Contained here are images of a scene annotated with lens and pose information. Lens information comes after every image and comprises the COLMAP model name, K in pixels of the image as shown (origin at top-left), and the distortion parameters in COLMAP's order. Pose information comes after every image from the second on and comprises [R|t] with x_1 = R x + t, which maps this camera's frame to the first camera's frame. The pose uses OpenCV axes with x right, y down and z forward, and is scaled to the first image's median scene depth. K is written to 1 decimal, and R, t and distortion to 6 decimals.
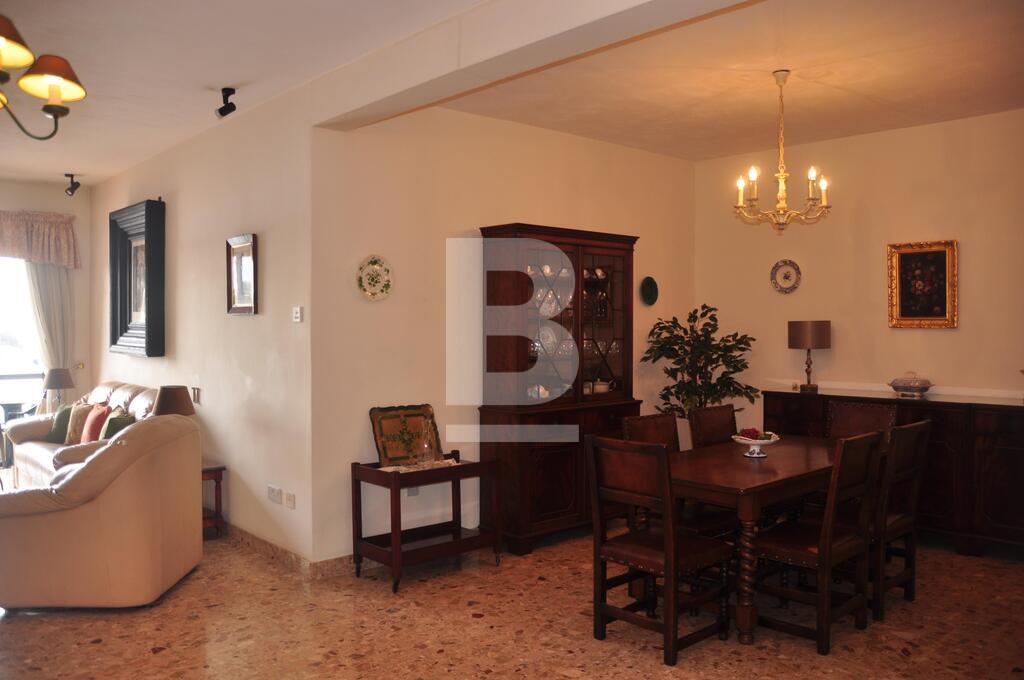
lens RADIAL K [[815.4, 0, 512.0], [0, 815.4, 340.0], [0, 0, 1]] dist [-0.144240, 0.155683]
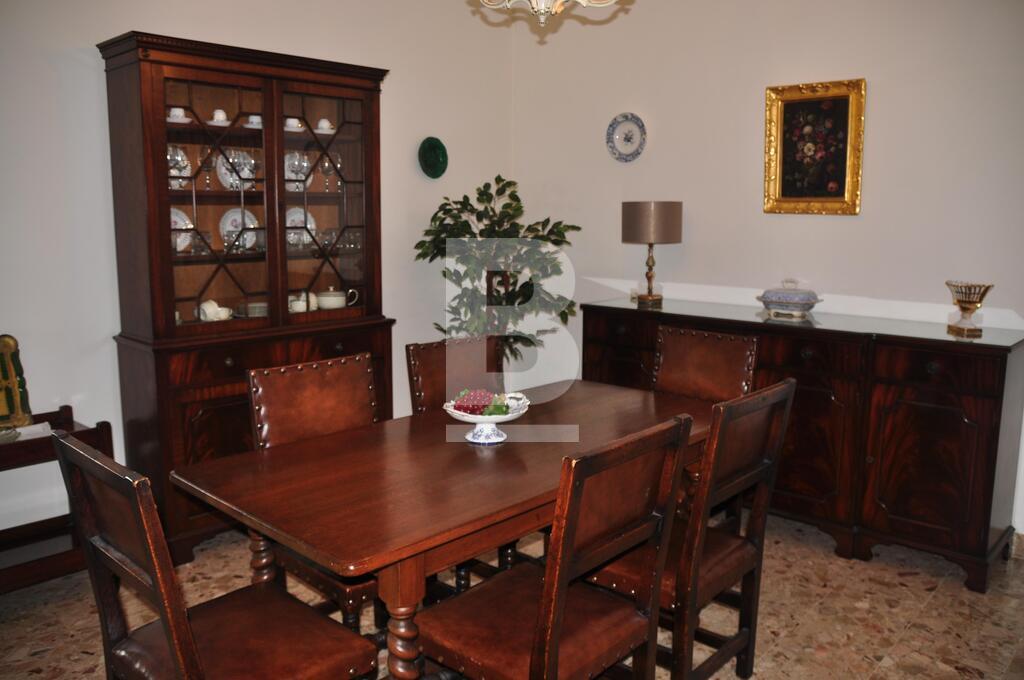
lens RADIAL K [[815.4, 0, 512.0], [0, 815.4, 340.0], [0, 0, 1]] dist [-0.144240, 0.155683]
pose [[0.996115, -0.007112, 0.087769, 0.196767], [-0.004985, 0.990579, 0.136850, -0.001016], [-0.087915, -0.136756, 0.986696, 0.325219]]
